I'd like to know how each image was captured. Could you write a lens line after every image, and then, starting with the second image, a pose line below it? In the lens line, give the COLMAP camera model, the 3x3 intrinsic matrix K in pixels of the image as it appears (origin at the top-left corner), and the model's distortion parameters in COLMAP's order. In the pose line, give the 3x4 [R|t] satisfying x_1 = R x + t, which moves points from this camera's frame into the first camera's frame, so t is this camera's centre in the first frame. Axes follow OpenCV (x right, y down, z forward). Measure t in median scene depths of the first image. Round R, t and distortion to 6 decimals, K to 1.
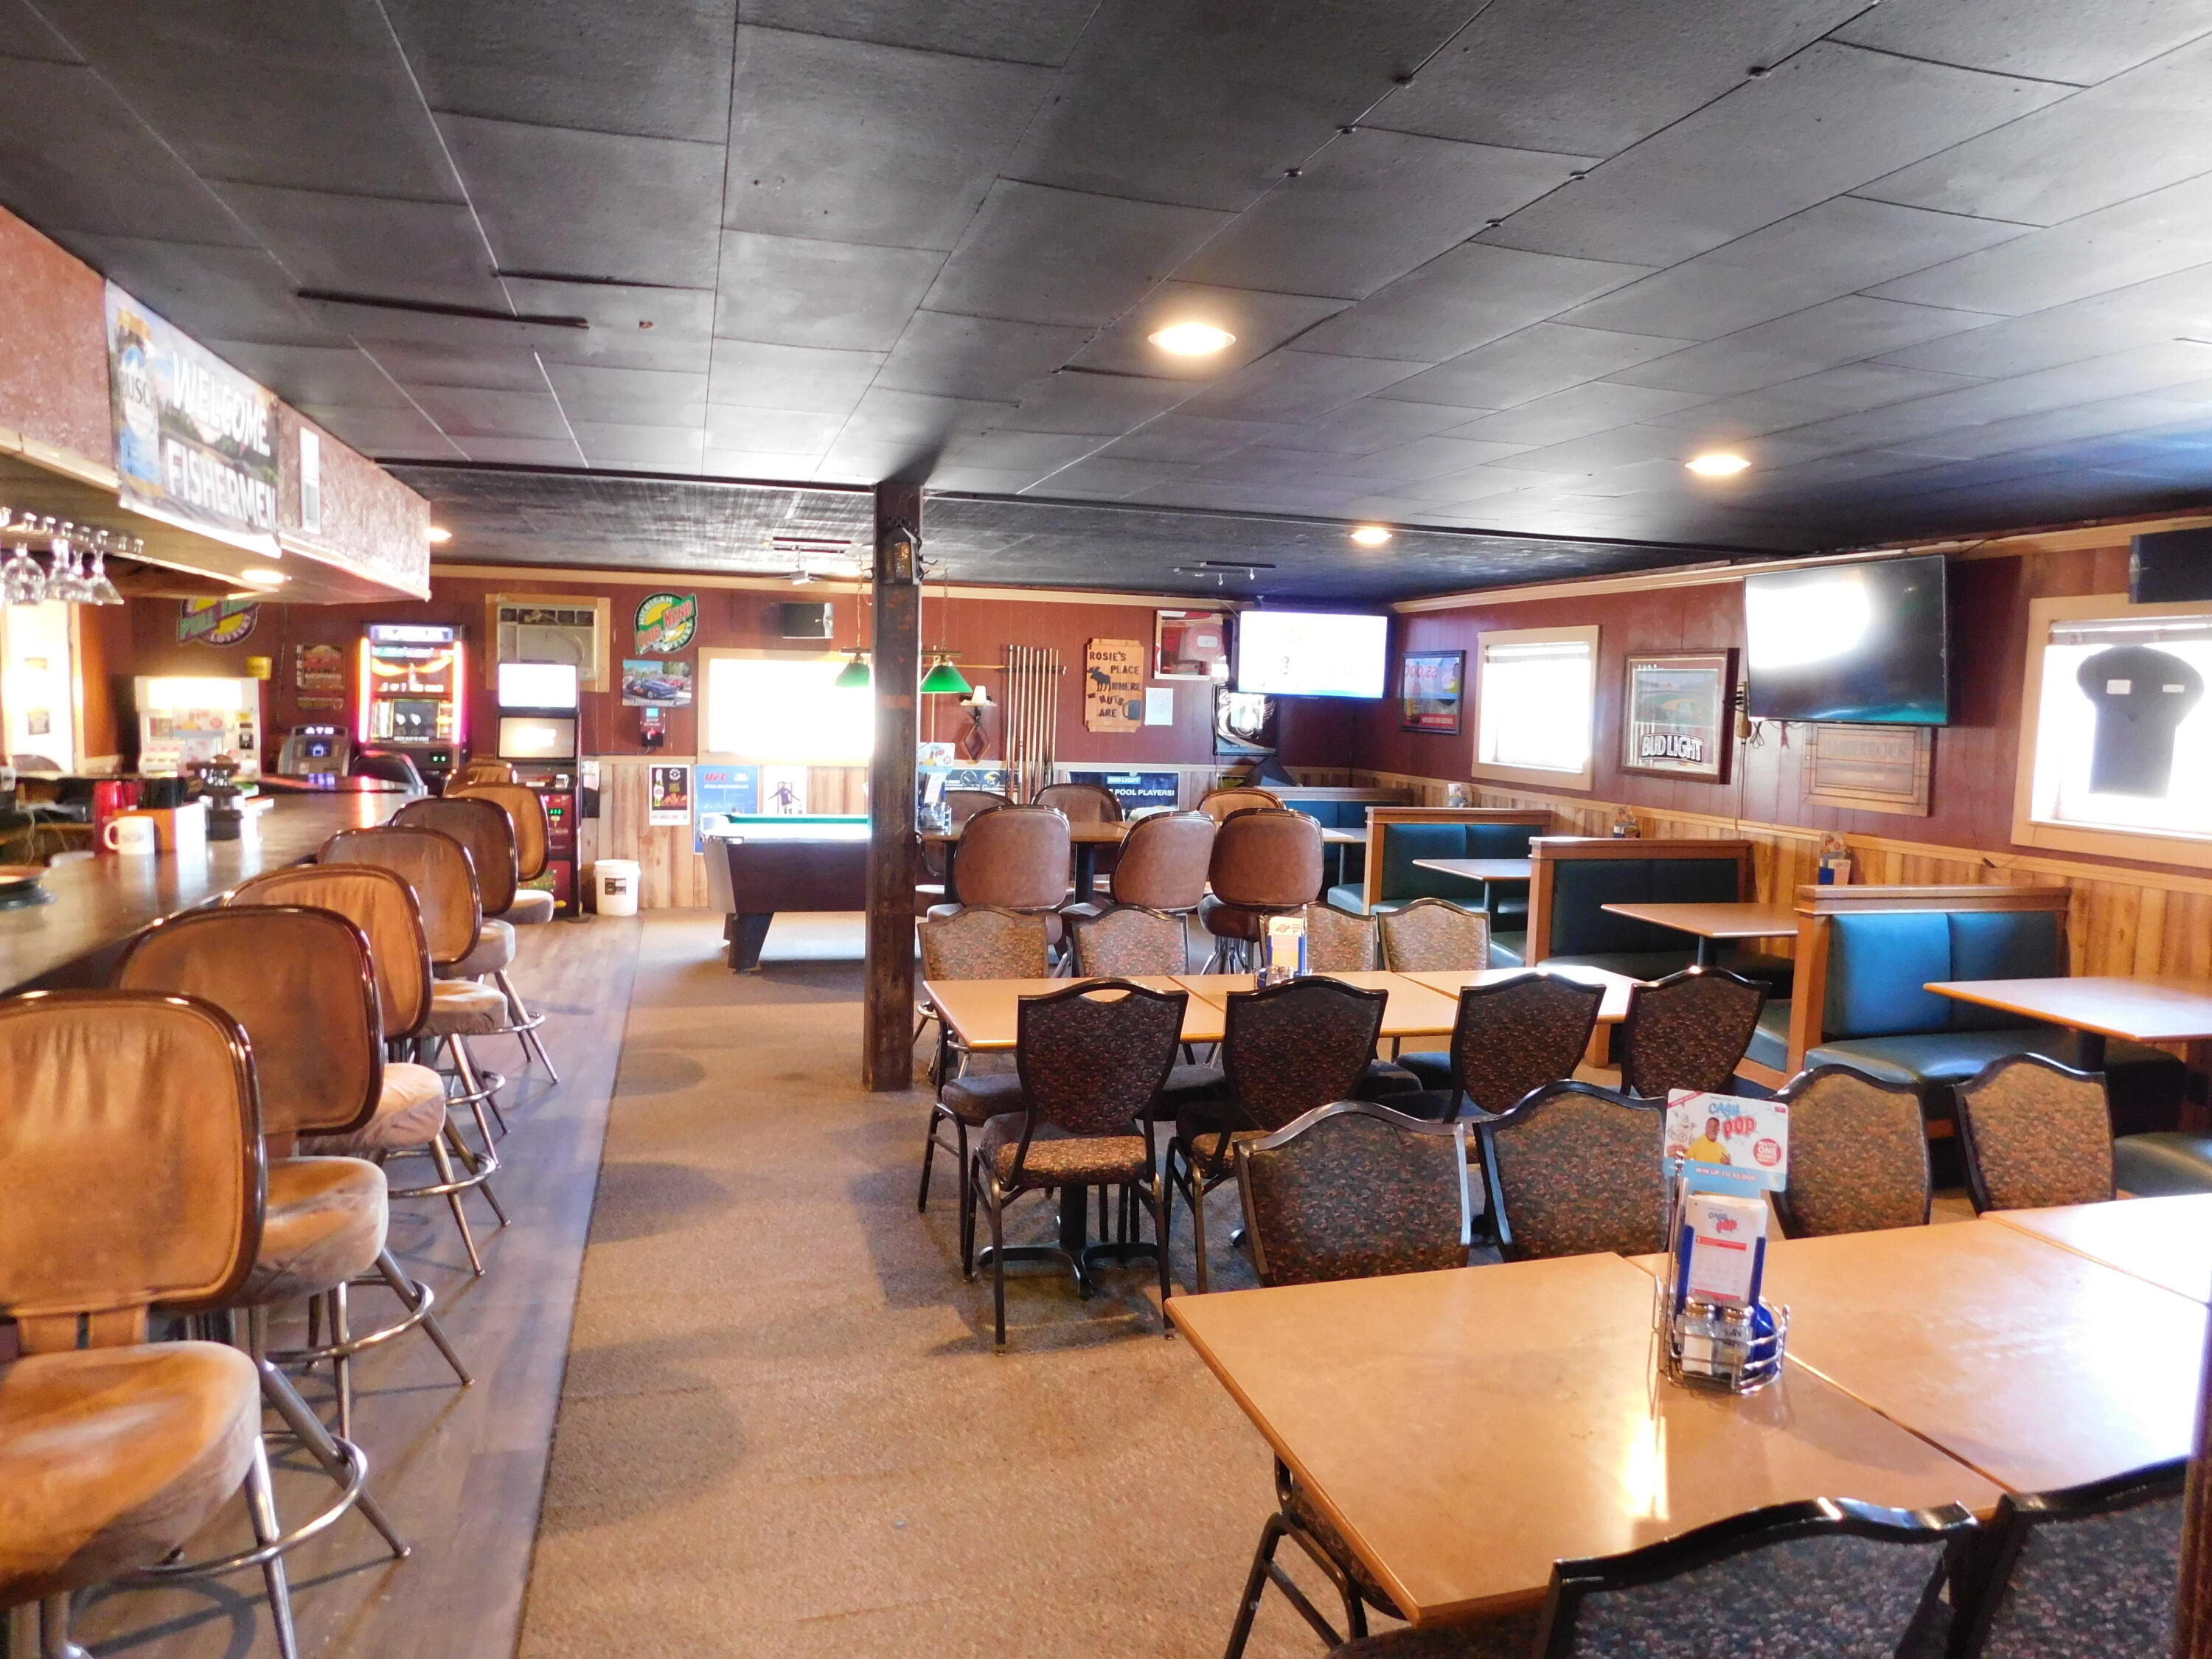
lens RADIAL K [[1450.6, 0, 1097.0], [0, 1450.6, 833.3], [0, 0, 1]] dist [-0.073070, 0.057740]
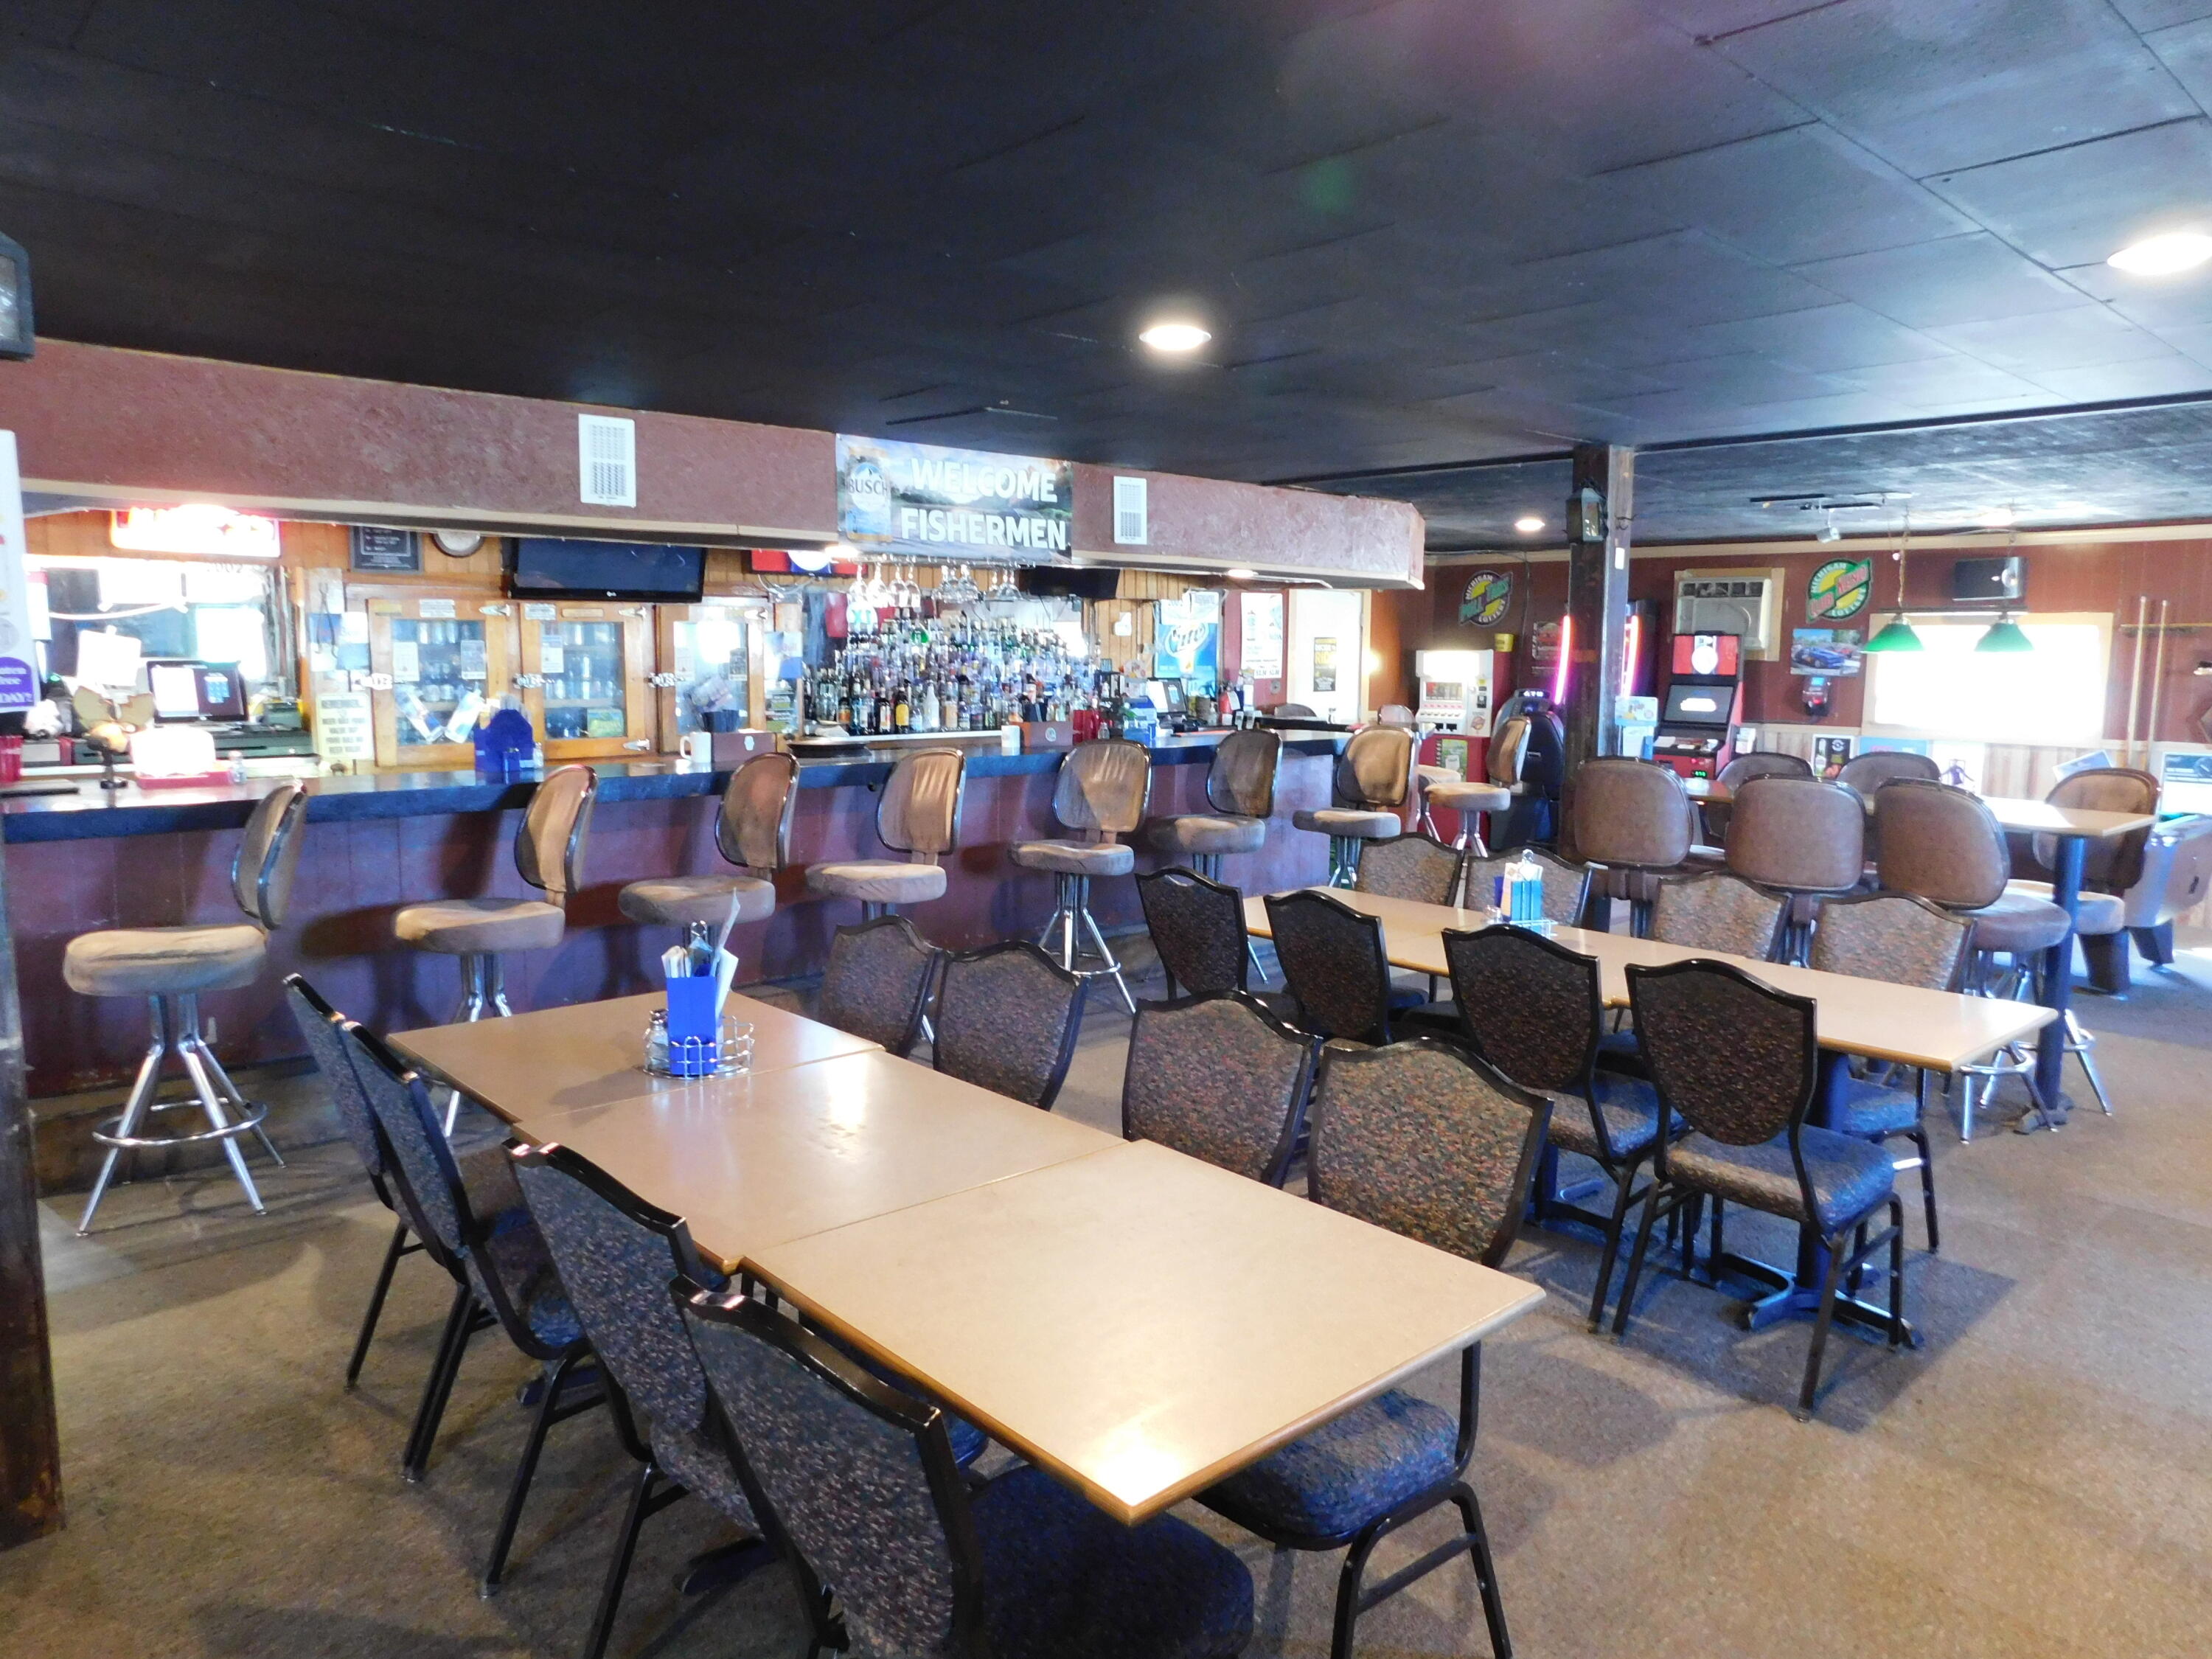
lens RADIAL K [[1450.6, 0, 1118.4], [0, 1450.6, 828.0], [0, 0, 1]] dist [-0.073070, 0.057740]
pose [[0.448736, 0.088111, -0.889310, 0.357678], [-0.083344, 0.994917, 0.056520, 0.000750], [0.889769, 0.048756, 0.453799, 0.132881]]
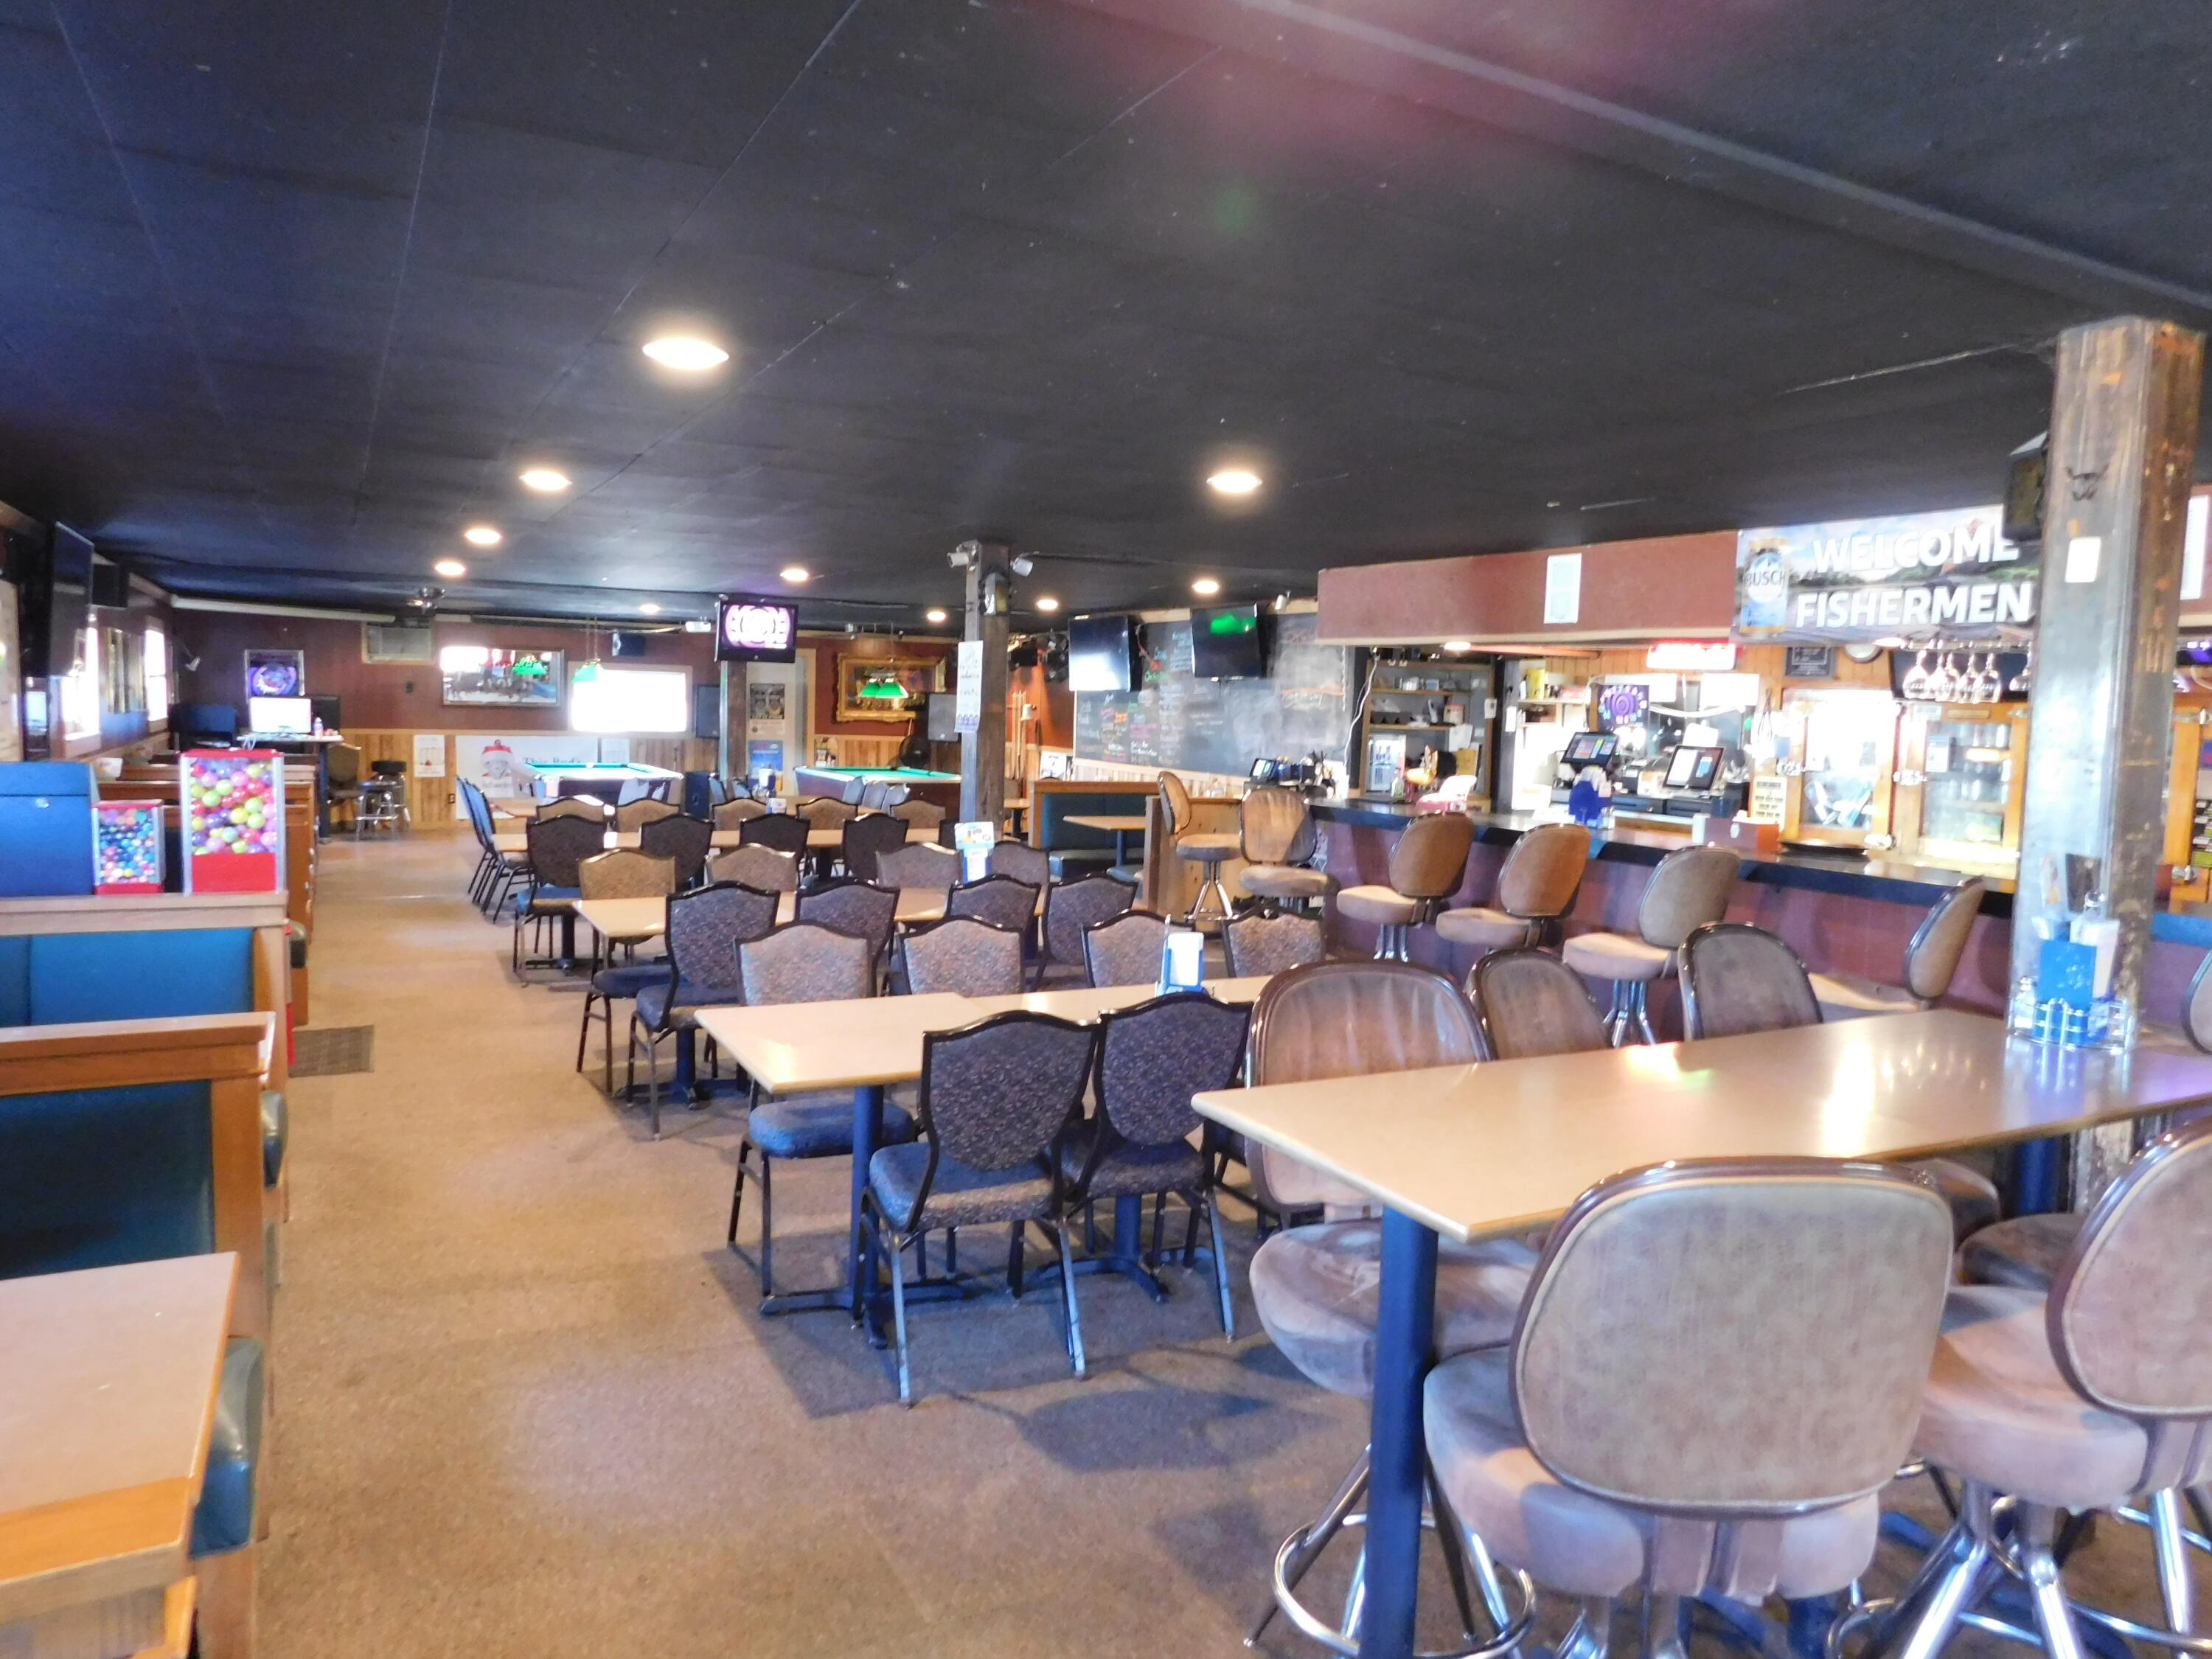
lens RADIAL K [[1450.6, 0, 1100.0], [0, 1450.6, 830.5], [0, 0, 1]] dist [-0.073070, 0.057740]
pose [[-0.974747, -0.039845, -0.219727, 0.167107], [-0.079363, 0.981528, 0.174081, -0.071990], [0.208732, 0.187123, -0.959904, 0.787125]]
